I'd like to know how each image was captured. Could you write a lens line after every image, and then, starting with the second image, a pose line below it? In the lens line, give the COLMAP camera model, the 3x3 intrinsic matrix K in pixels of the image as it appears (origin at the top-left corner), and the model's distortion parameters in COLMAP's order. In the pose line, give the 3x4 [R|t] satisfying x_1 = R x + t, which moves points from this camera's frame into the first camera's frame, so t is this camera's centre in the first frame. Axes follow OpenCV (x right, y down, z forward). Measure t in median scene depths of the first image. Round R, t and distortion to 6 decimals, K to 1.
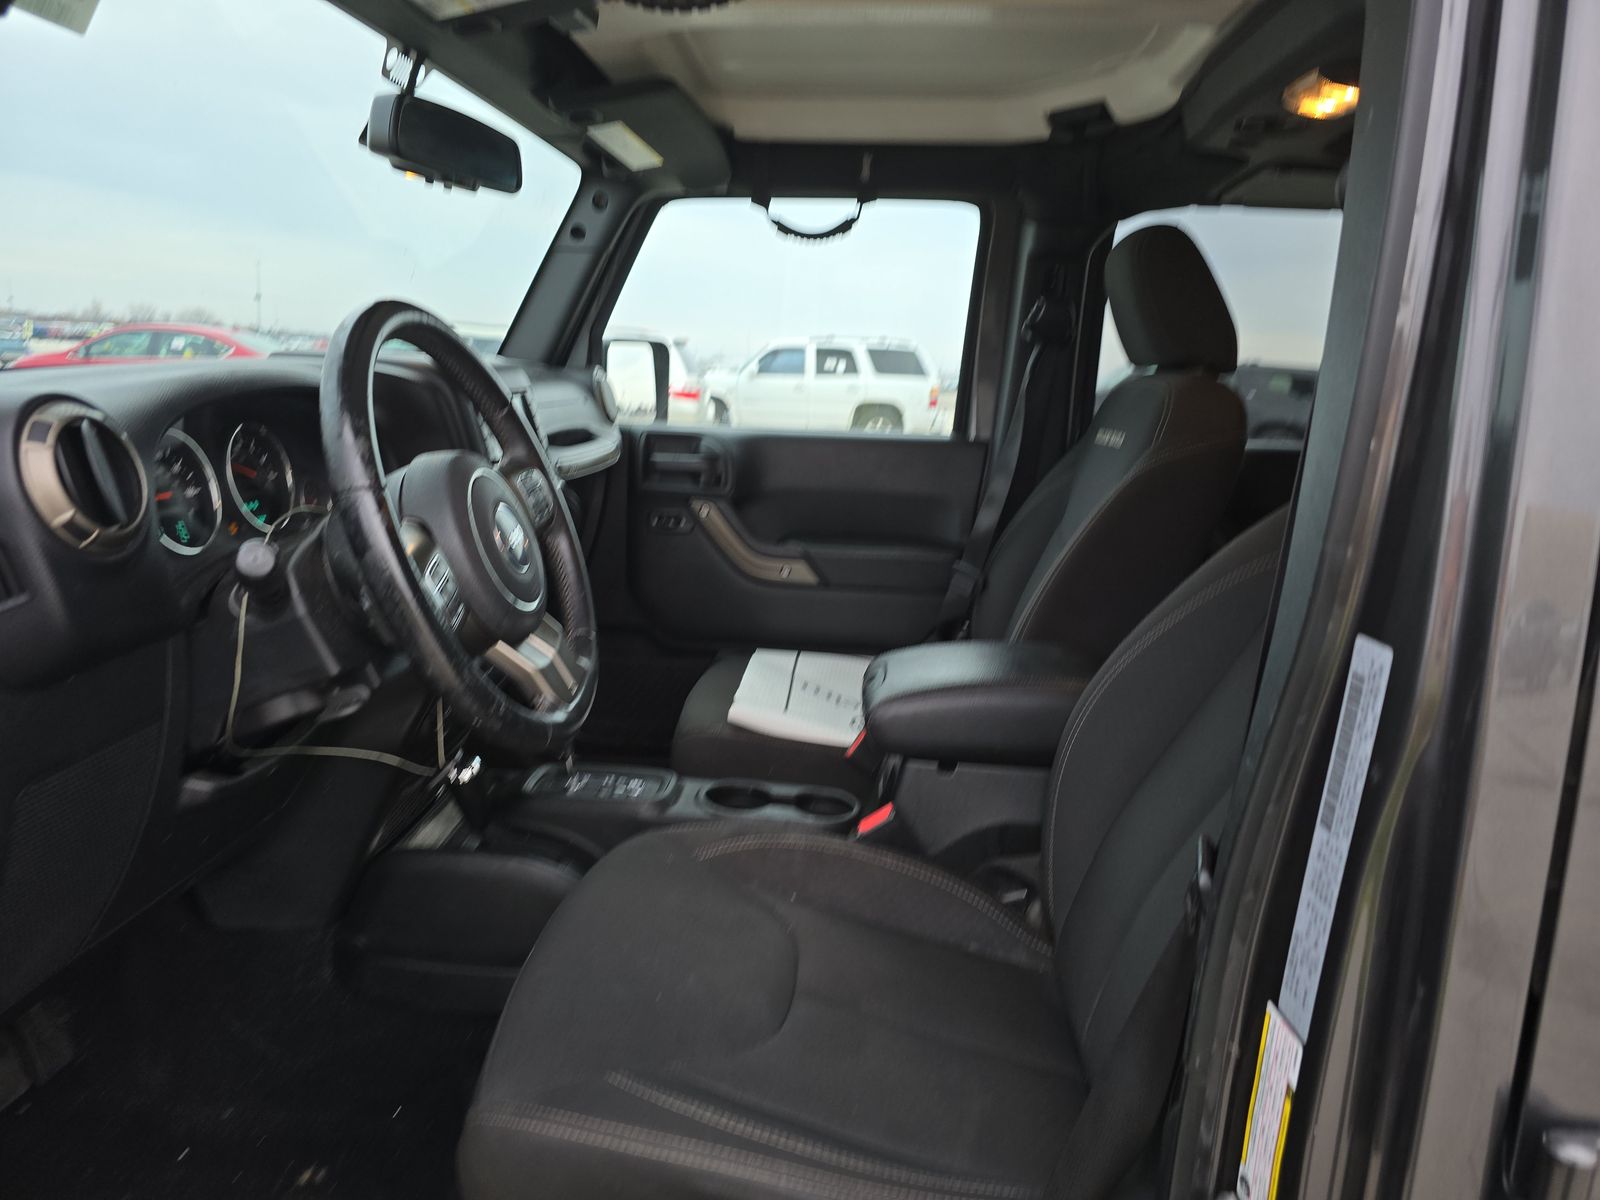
lens RADIAL K [[1066.8, 0, 806.1], [0, 1066.8, 653.9], [0, 0, 1]] dist [-0.012600, -0.006625]
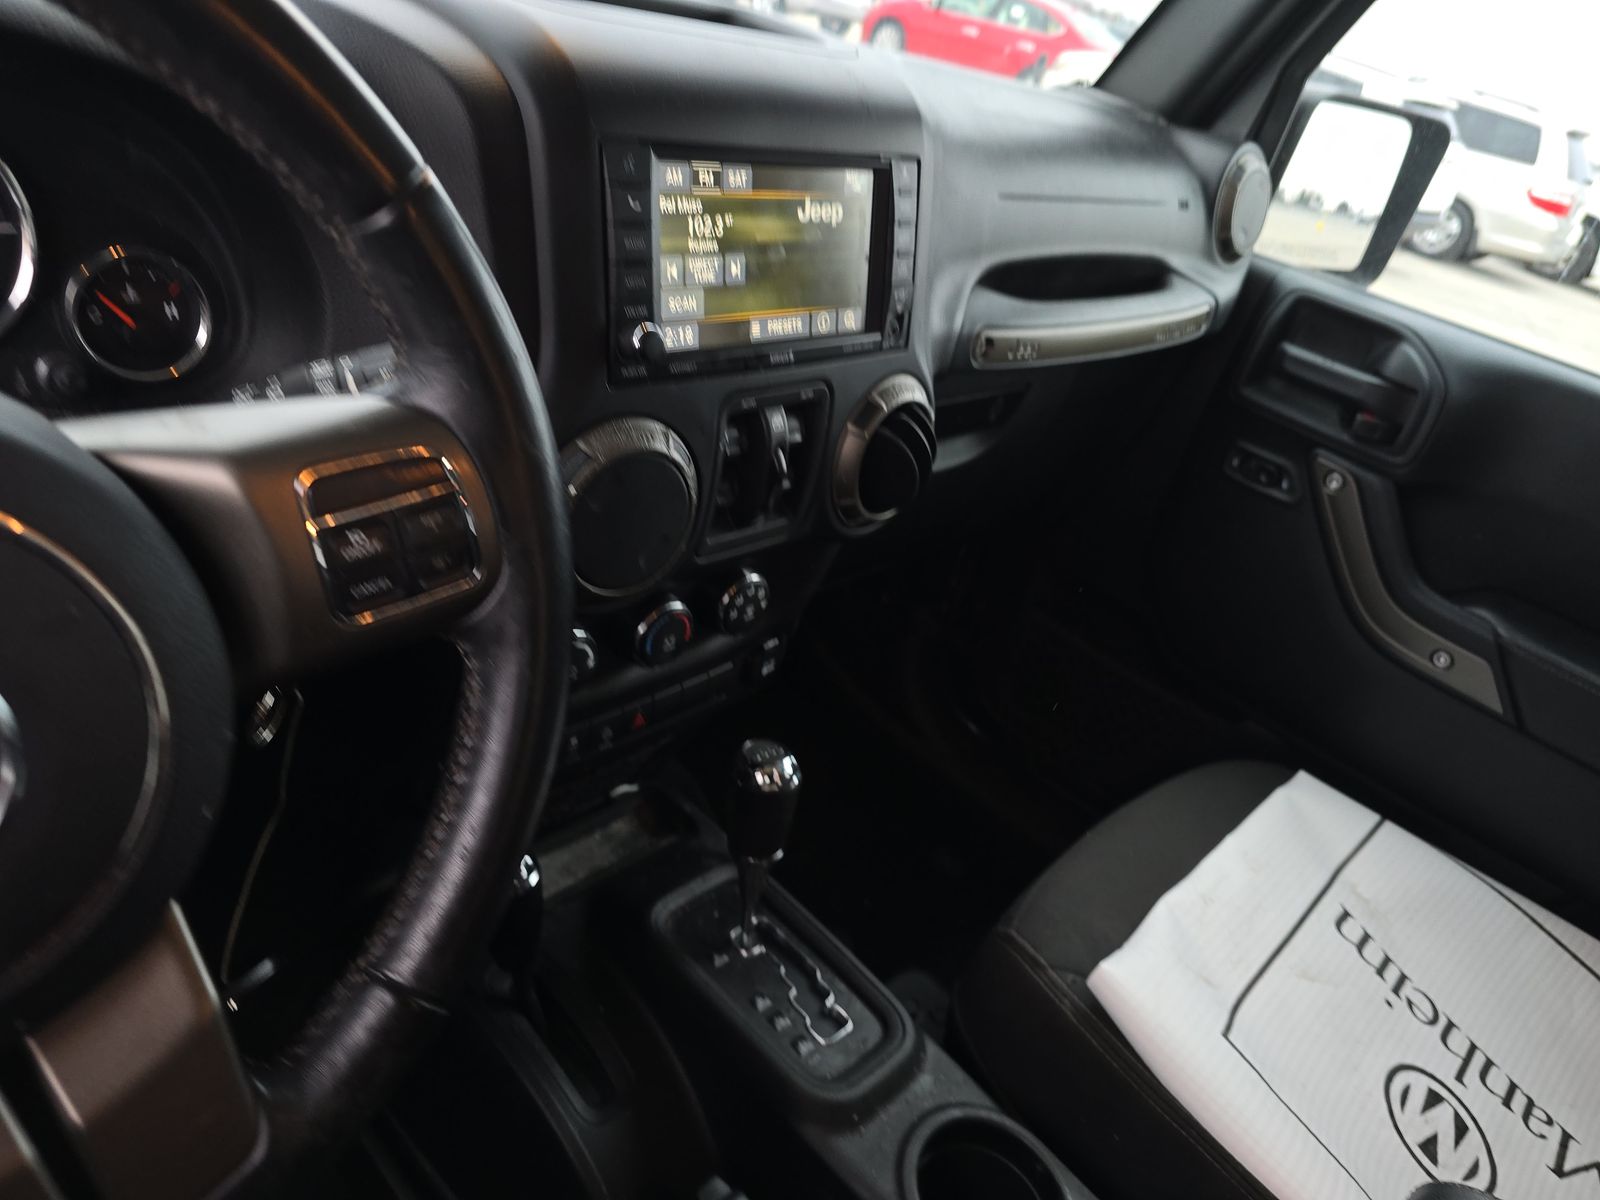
lens RADIAL K [[1094.3, 0, 804.8], [0, 1094.3, 598.0], [0, 0, 1]] dist [0.004056, -0.001346]
pose [[0.749180, 0.444097, -0.491433, -0.003564], [-0.353906, 0.895536, 0.269752, -0.136788], [0.559892, -0.028172, 0.828086, 0.428695]]
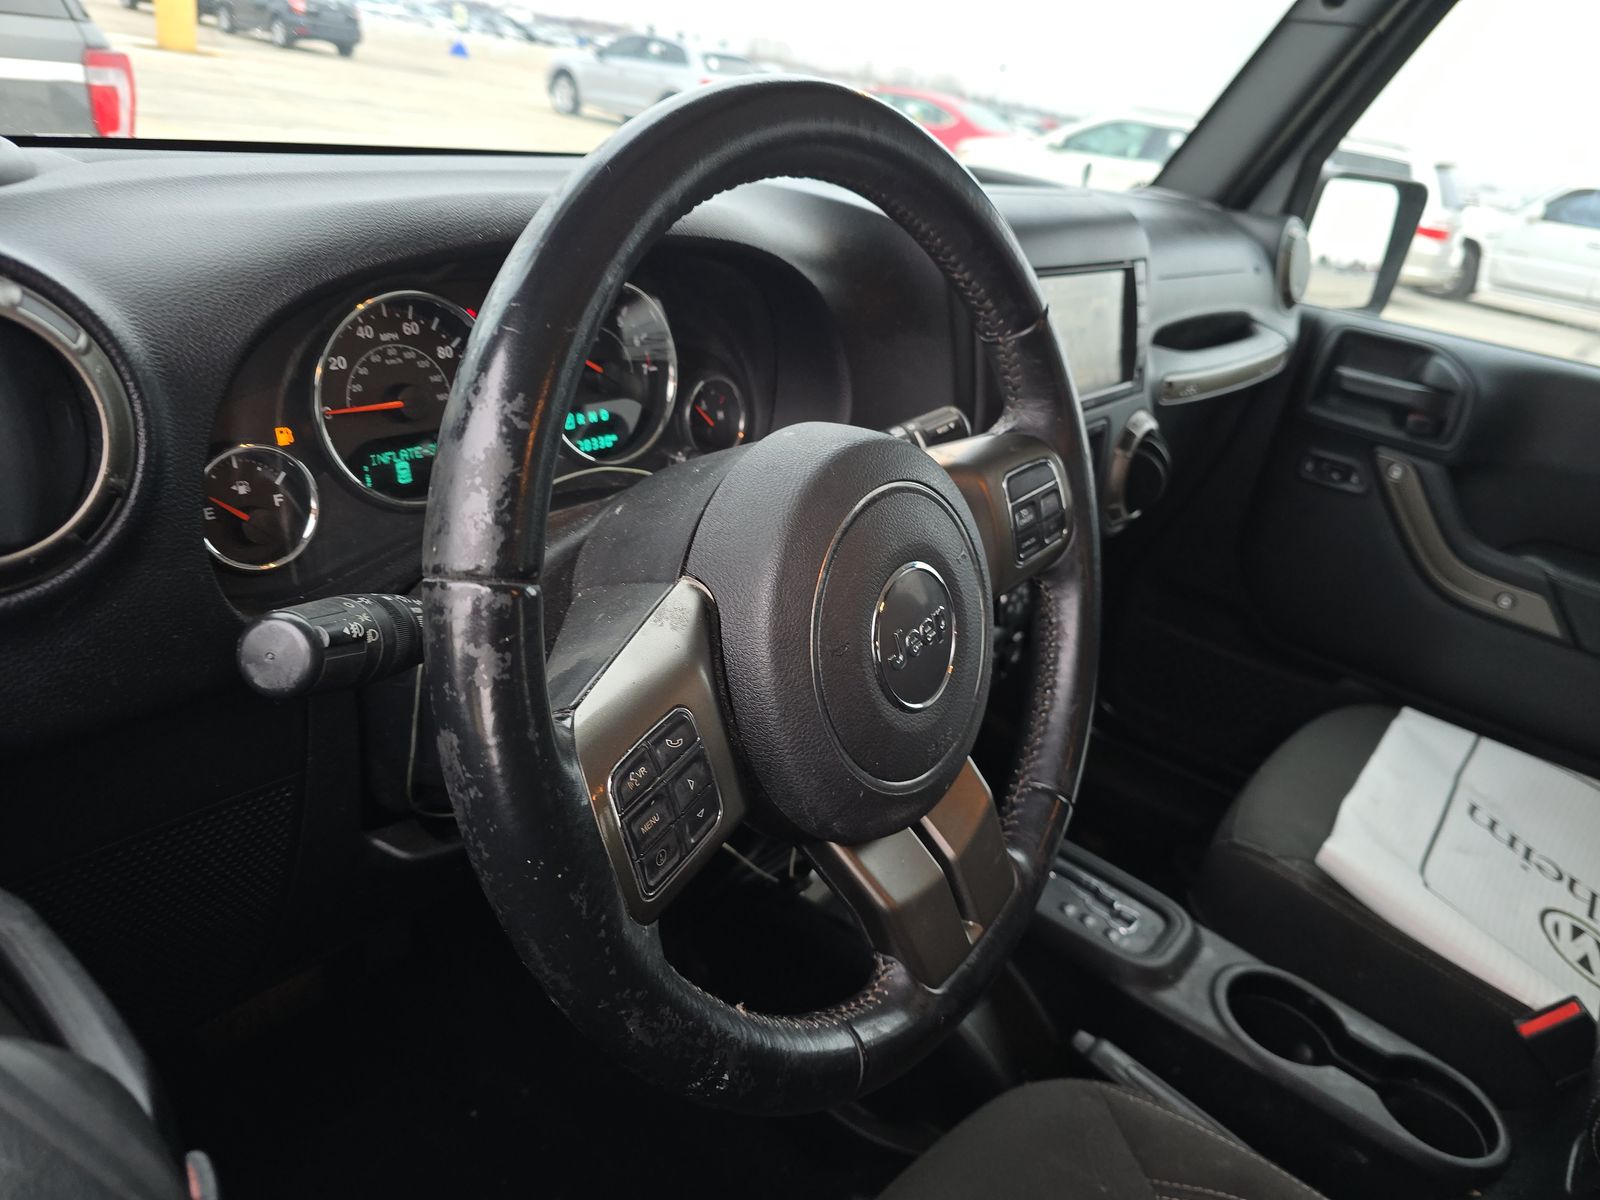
lens RADIAL K [[1087.8, 0, 800.0], [0, 1087.8, 600.0], [0, 0, 1]] dist [-0.005198, -0.001977]
pose [[0.811010, 0.312532, -0.494557, -0.040040], [-0.250972, 0.949473, 0.188452, -0.094661], [0.528465, -0.028717, 0.848469, 0.265776]]
